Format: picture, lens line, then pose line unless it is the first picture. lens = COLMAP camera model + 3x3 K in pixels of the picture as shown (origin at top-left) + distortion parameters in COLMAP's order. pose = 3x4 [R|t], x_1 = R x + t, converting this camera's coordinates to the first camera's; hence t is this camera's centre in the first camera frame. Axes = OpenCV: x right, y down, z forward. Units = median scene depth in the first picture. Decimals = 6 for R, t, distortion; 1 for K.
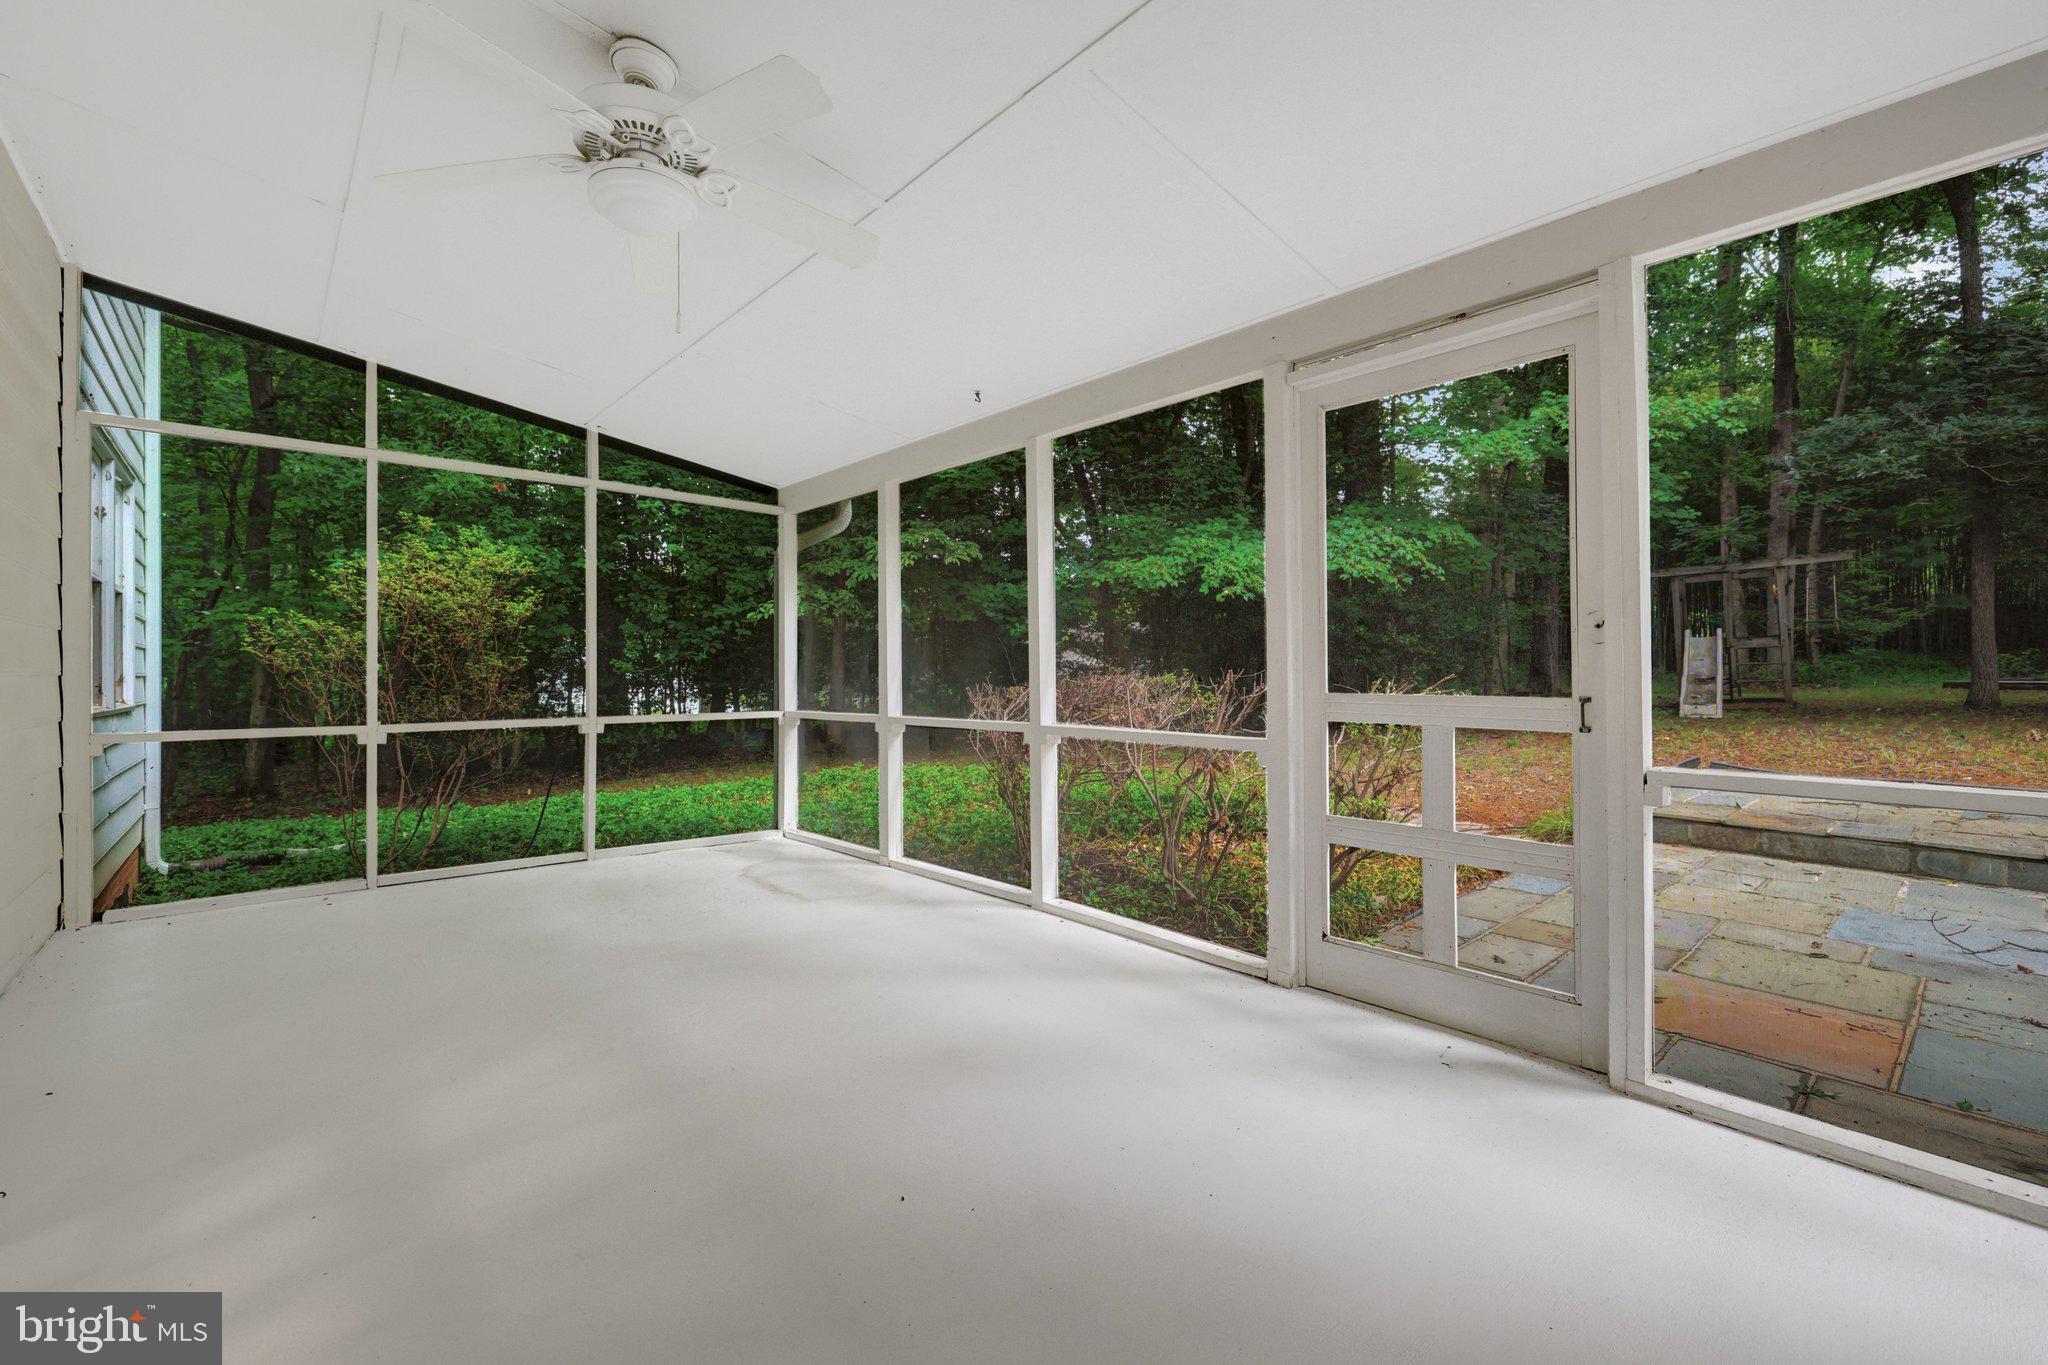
lens RADIAL K [[877.8, 0, 1024.0], [0, 877.8, 682.5], [0, 0, 1]] dist [-0.002186, -0.000167]
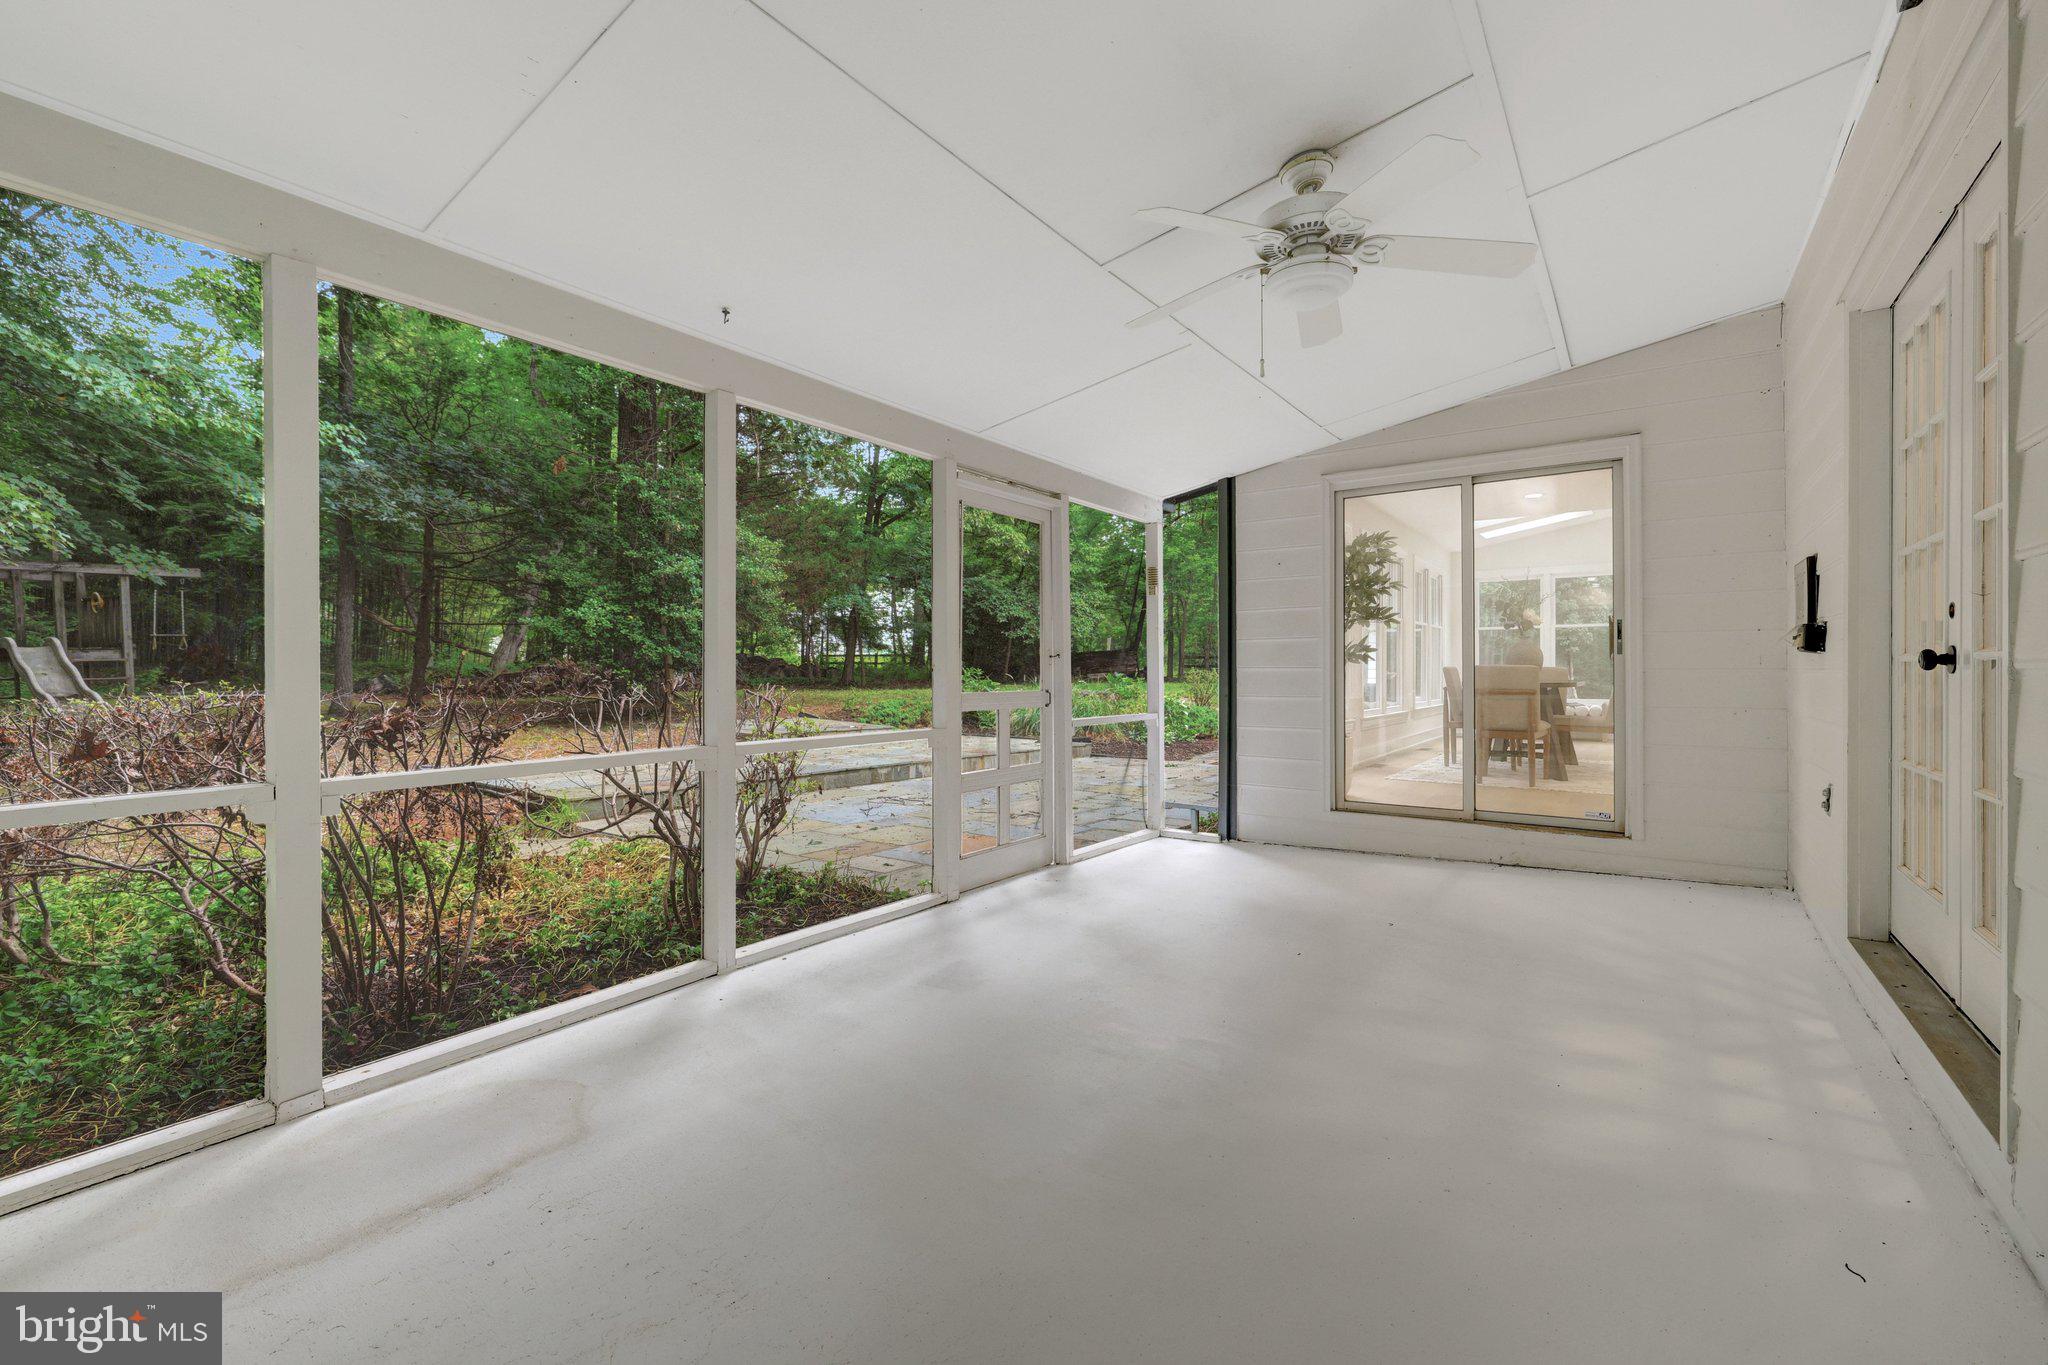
lens RADIAL K [[877.8, 0, 1024.0], [0, 877.8, 682.5], [0, 0, 1]] dist [-0.002186, -0.000167]
pose [[-0.238828, -0.020211, 0.970852, -1.055938], [0.000787, 0.999779, 0.021007, -0.035257], [-0.971062, 0.005781, -0.238759, 1.165667]]
